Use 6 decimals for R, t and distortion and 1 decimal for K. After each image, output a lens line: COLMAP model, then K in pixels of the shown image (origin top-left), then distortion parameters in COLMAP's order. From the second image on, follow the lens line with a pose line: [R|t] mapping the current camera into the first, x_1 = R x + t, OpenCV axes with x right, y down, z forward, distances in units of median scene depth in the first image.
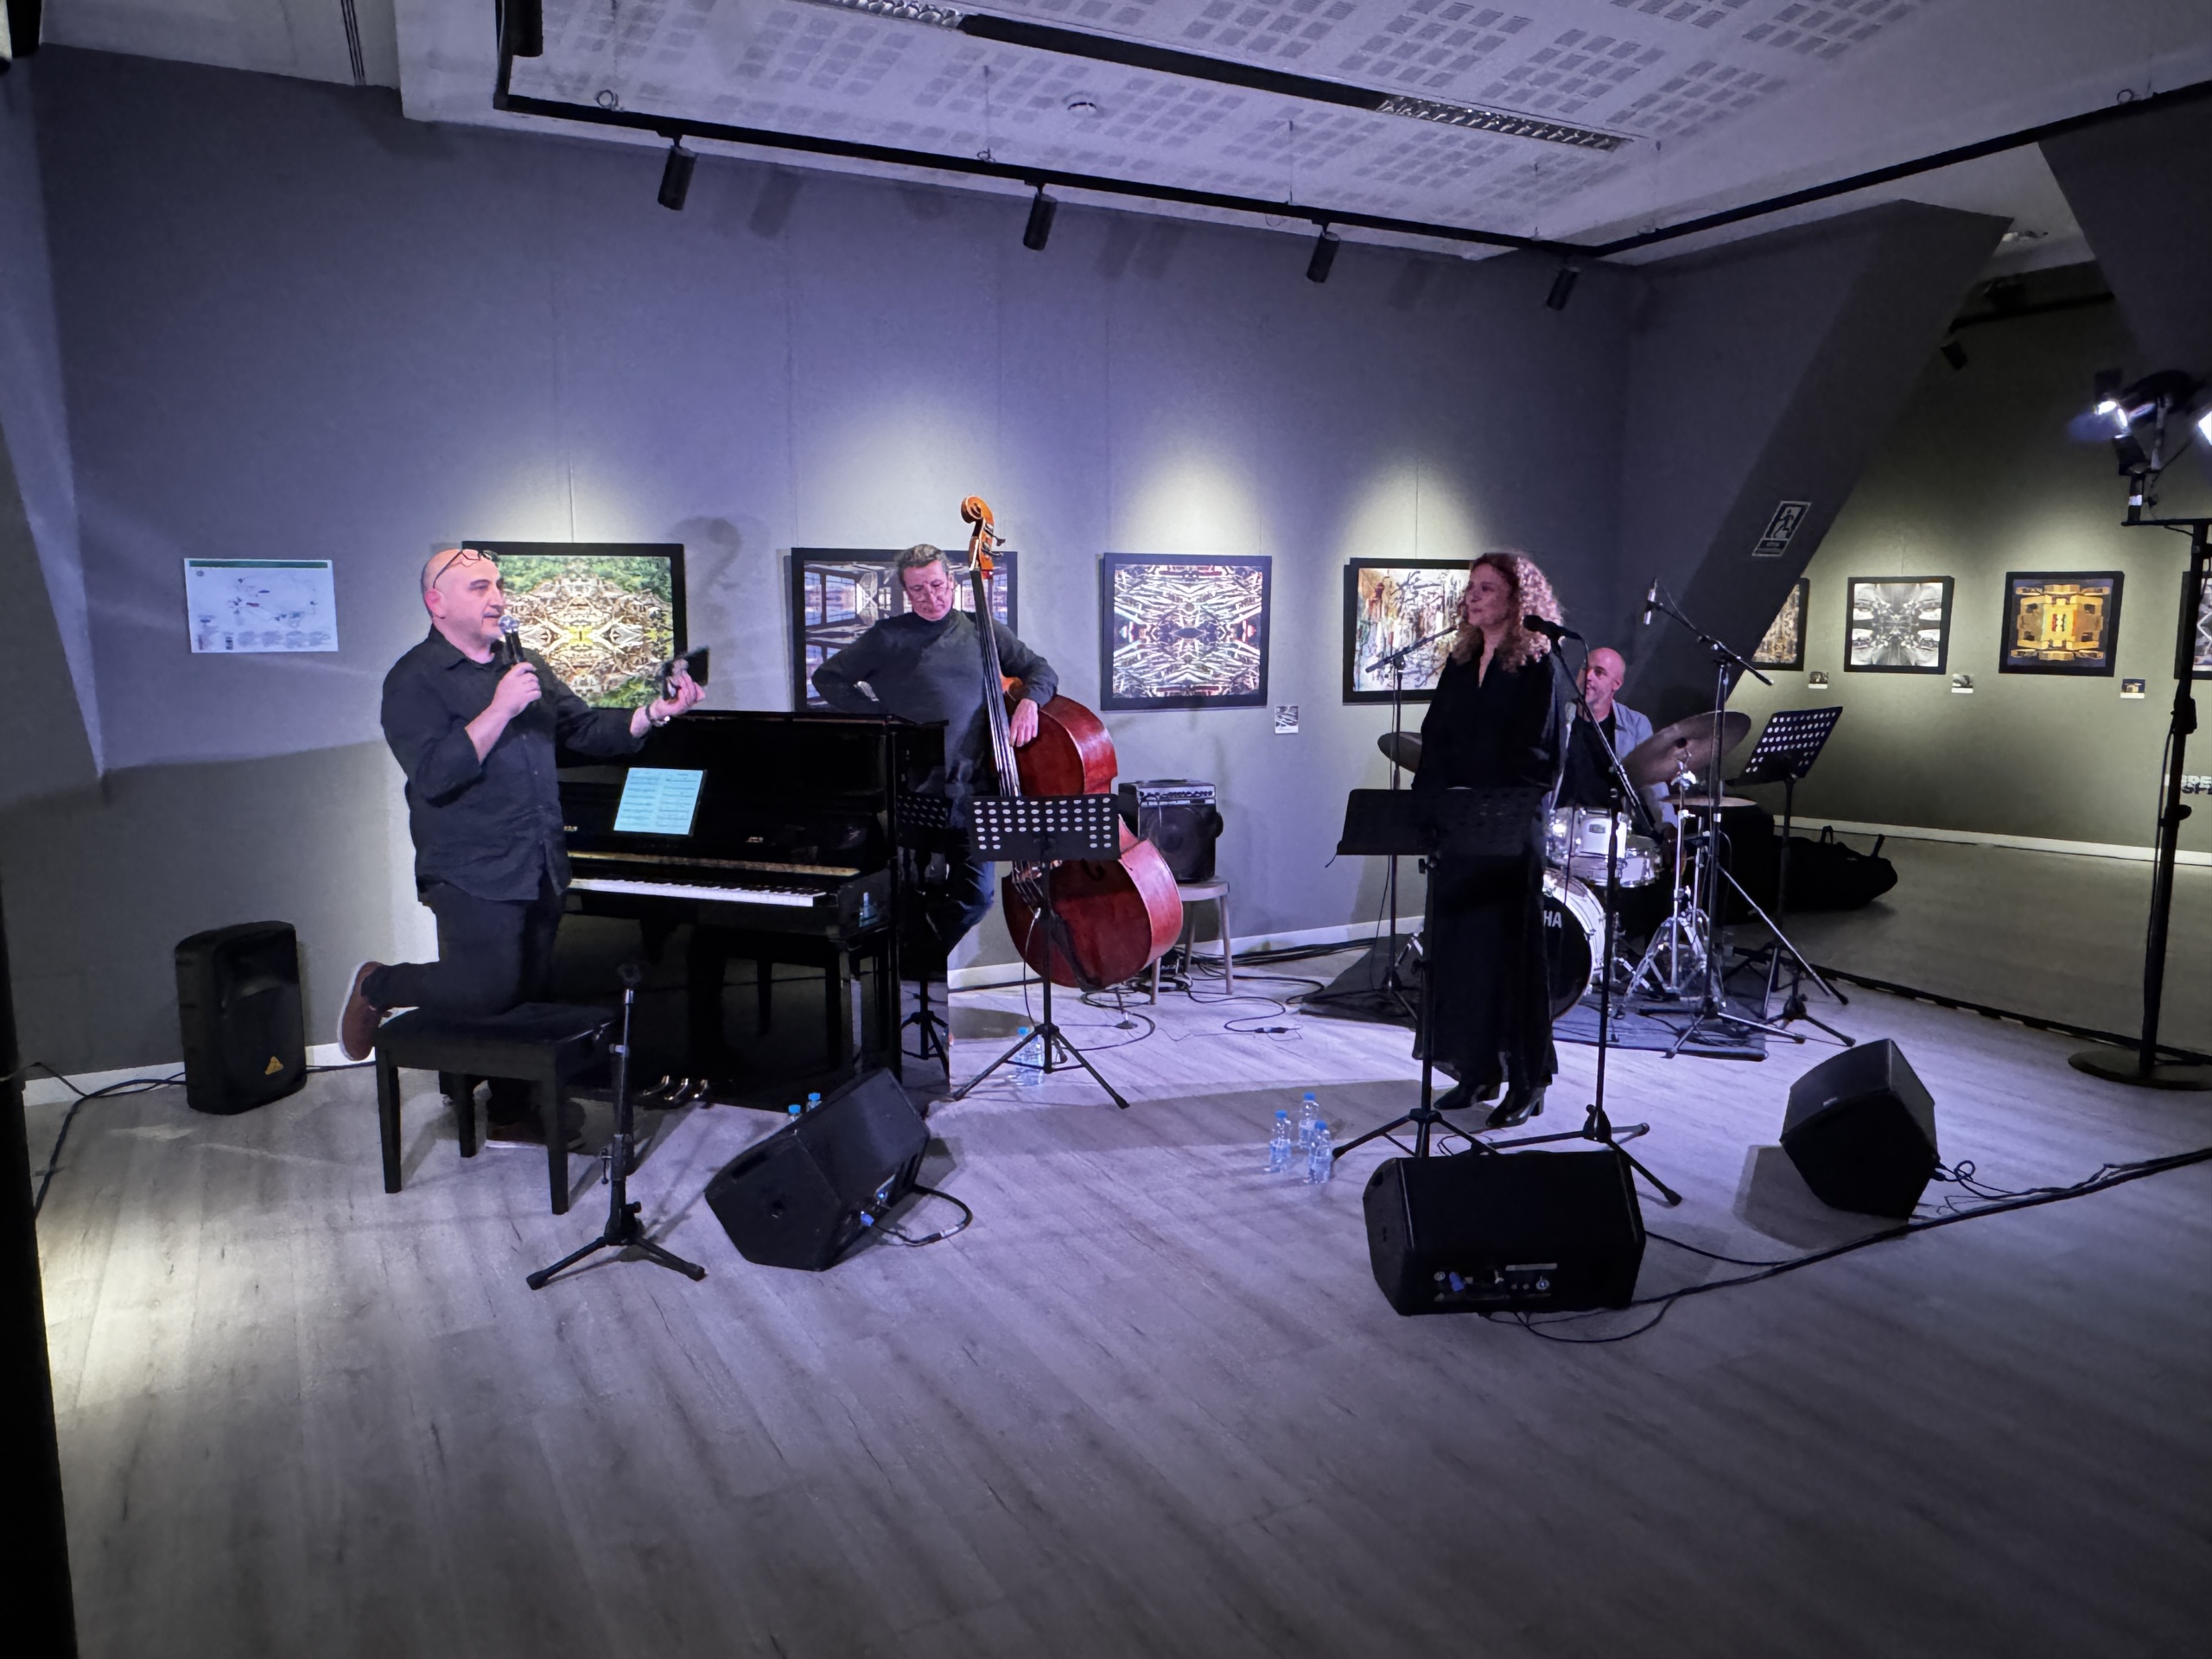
lens RADIAL K [[1576.6, 0, 1106.0], [0, 1576.6, 829.5], [0, 0, 1]] dist [0.003426, 0.002425]
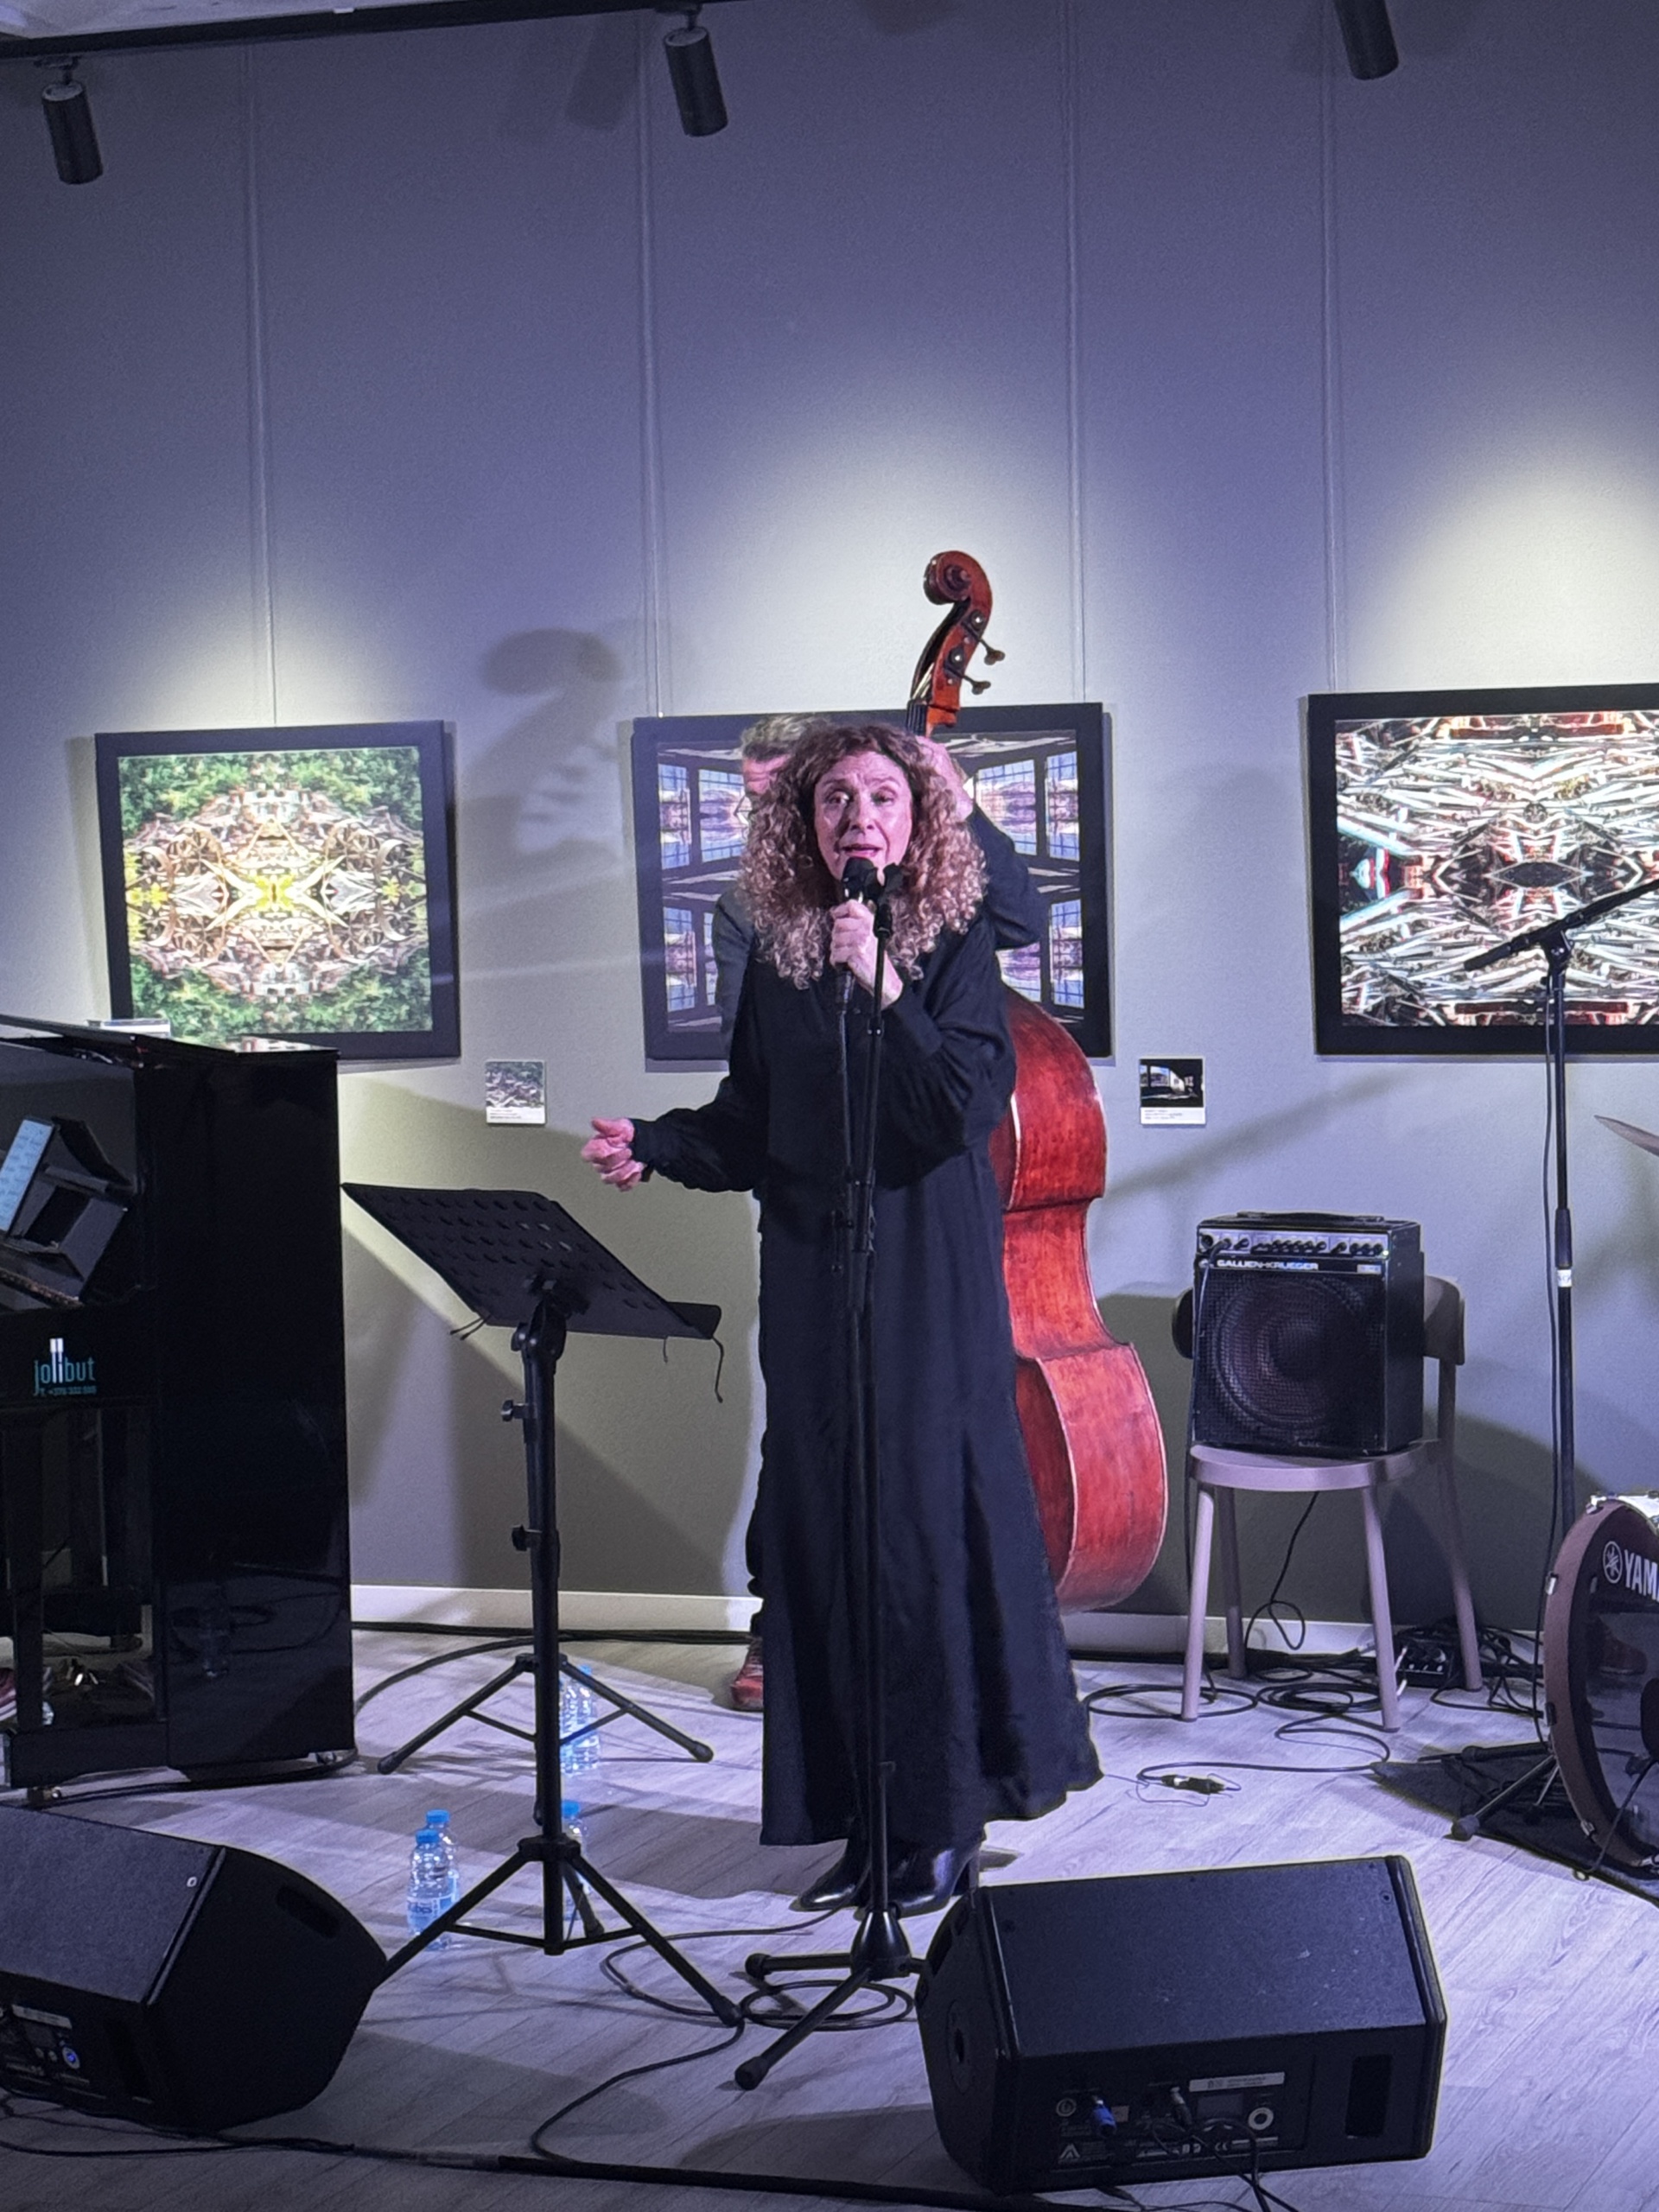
lens RADIAL K [[4945.1, 0, 829.5], [0, 4945.1, 1106.0], [0, 0, 1]] dist [0.097247, 0.008391]
pose [[0.652403, 0.029992, -0.757279, 1.102539], [-0.081295, 0.996221, -0.030581, -0.010036], [0.753500, 0.081514, 0.652375, 0.012031]]
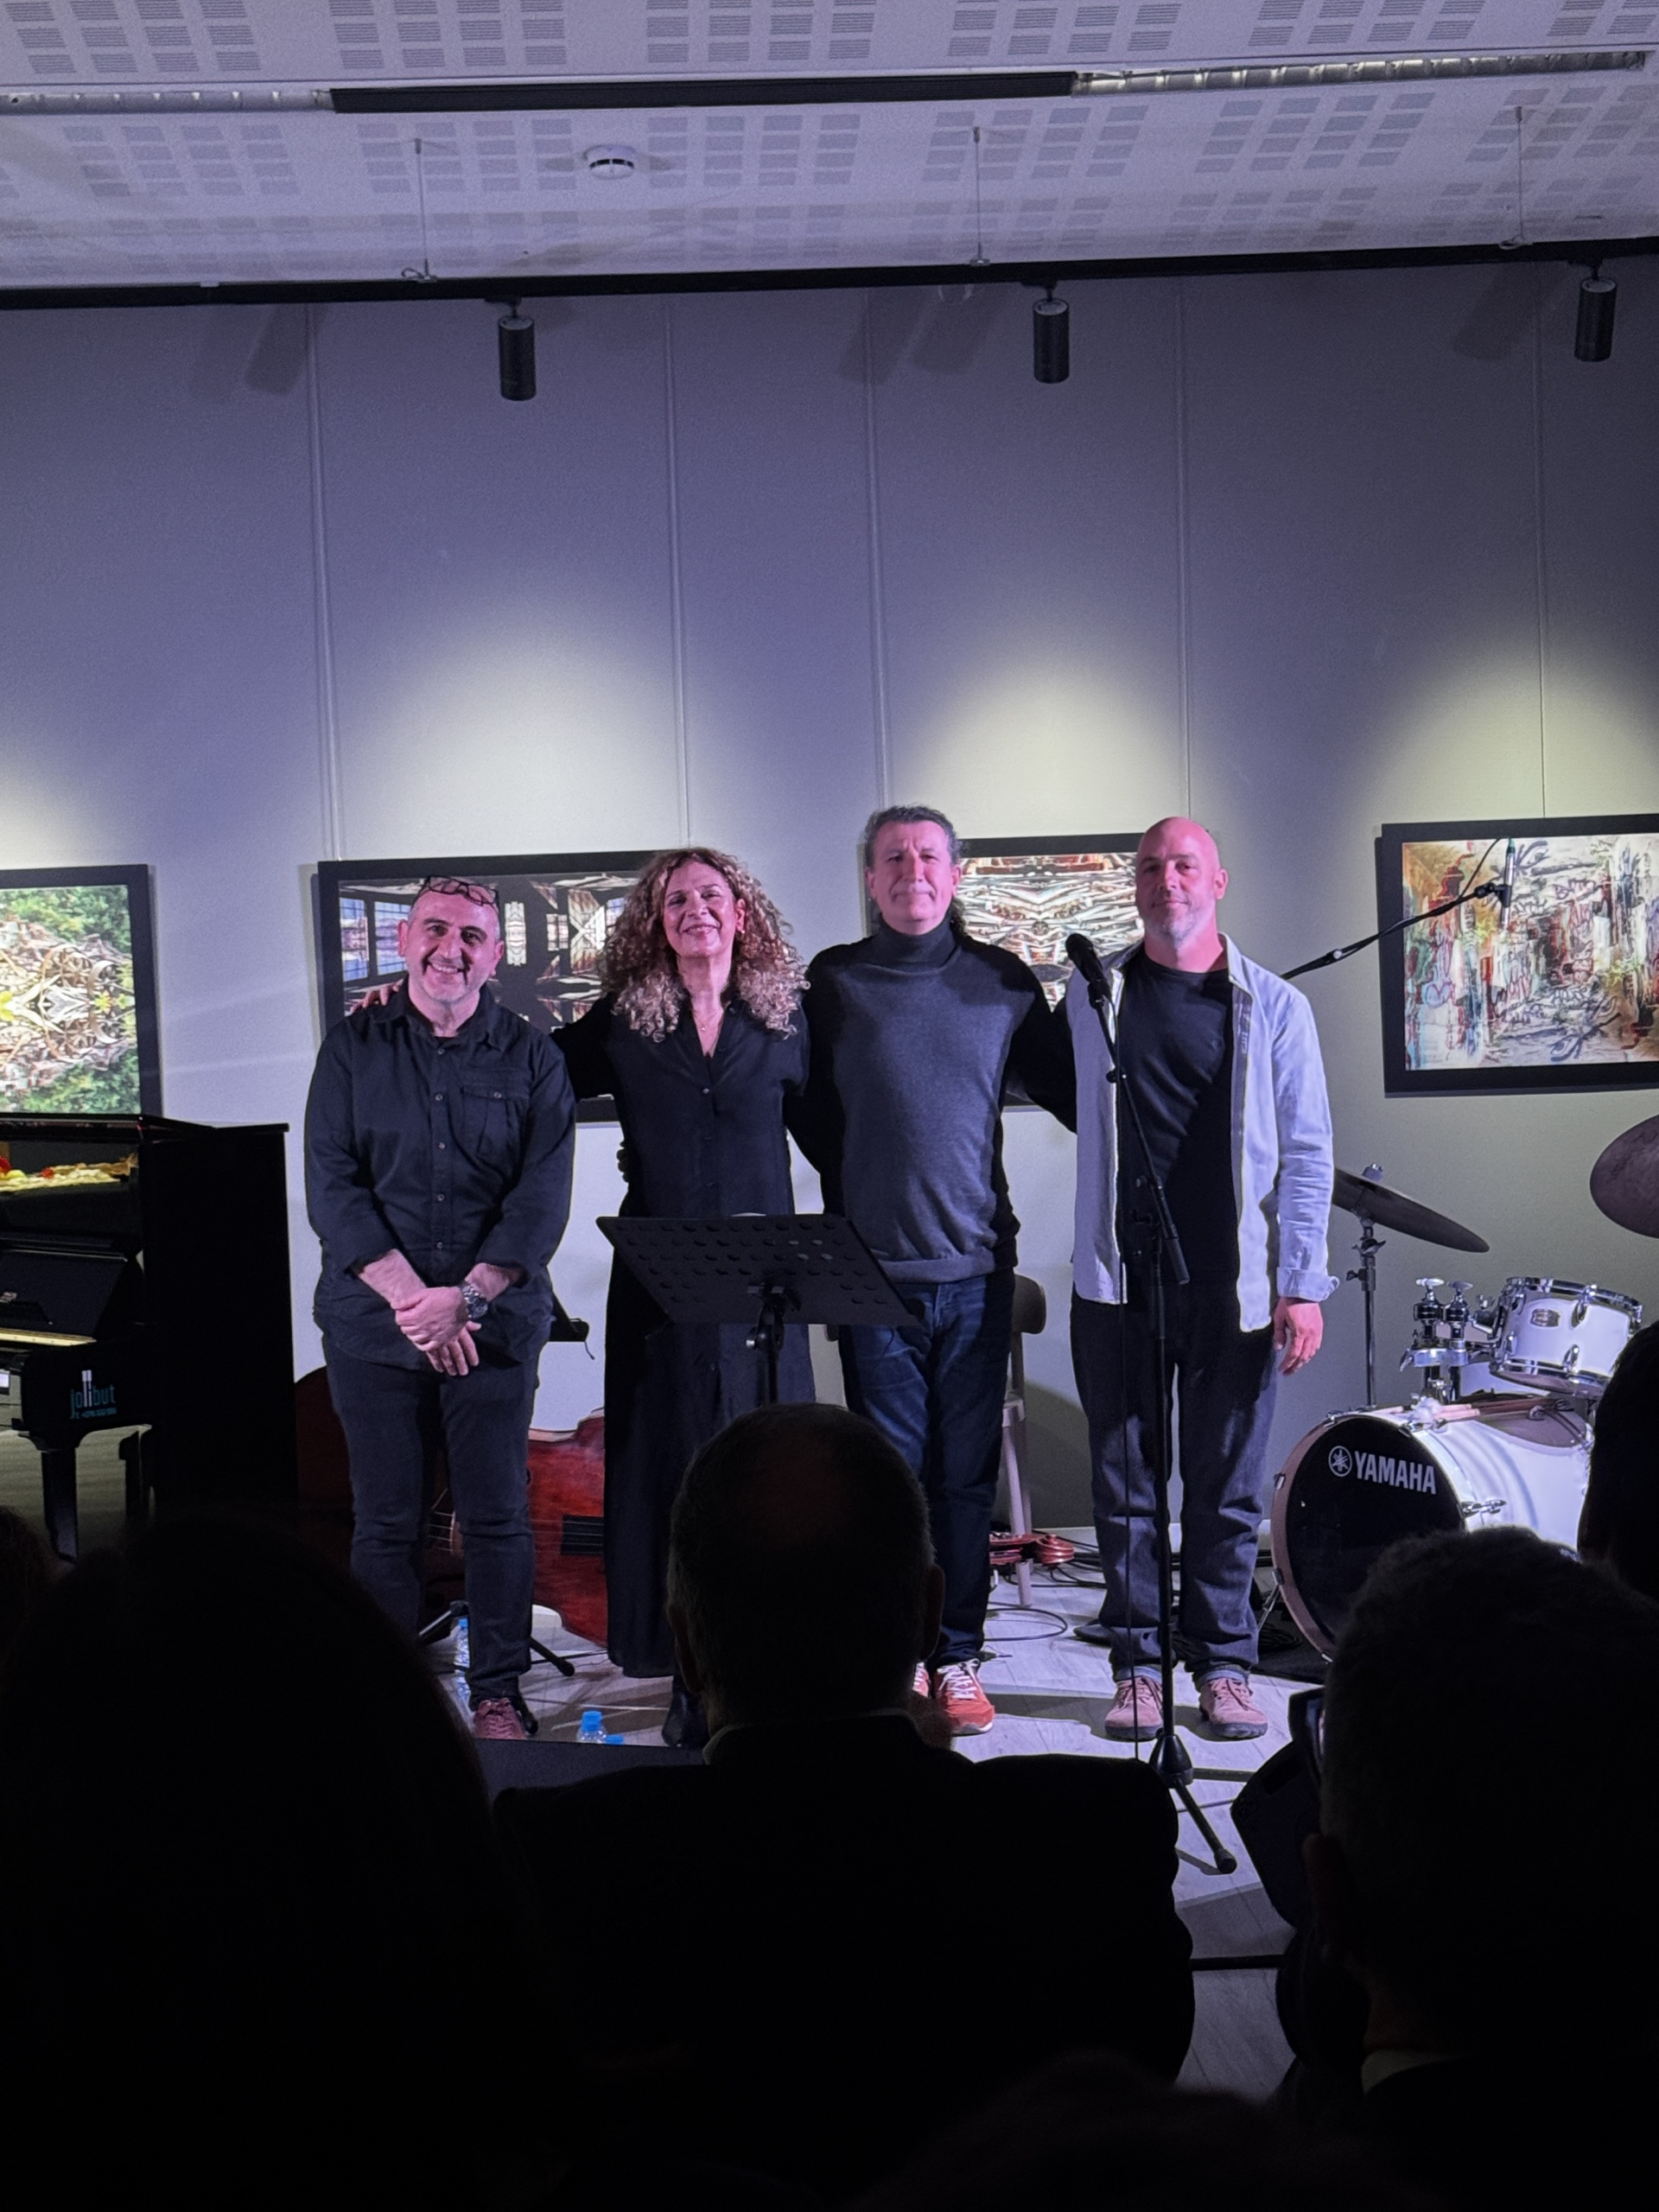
lens RADIAL K [[3617.9, 0, 829.5], [0, 3617.9, 1106.0], [0, 0, 1]] dist [0.153758, 0.049774]
pose [[0.900899, -0.010495, -0.433903, 0.657024], [-0.025003, 0.996792, -0.076024, 0.029437], [0.433309, 0.079339, 0.897747, -0.243204]]
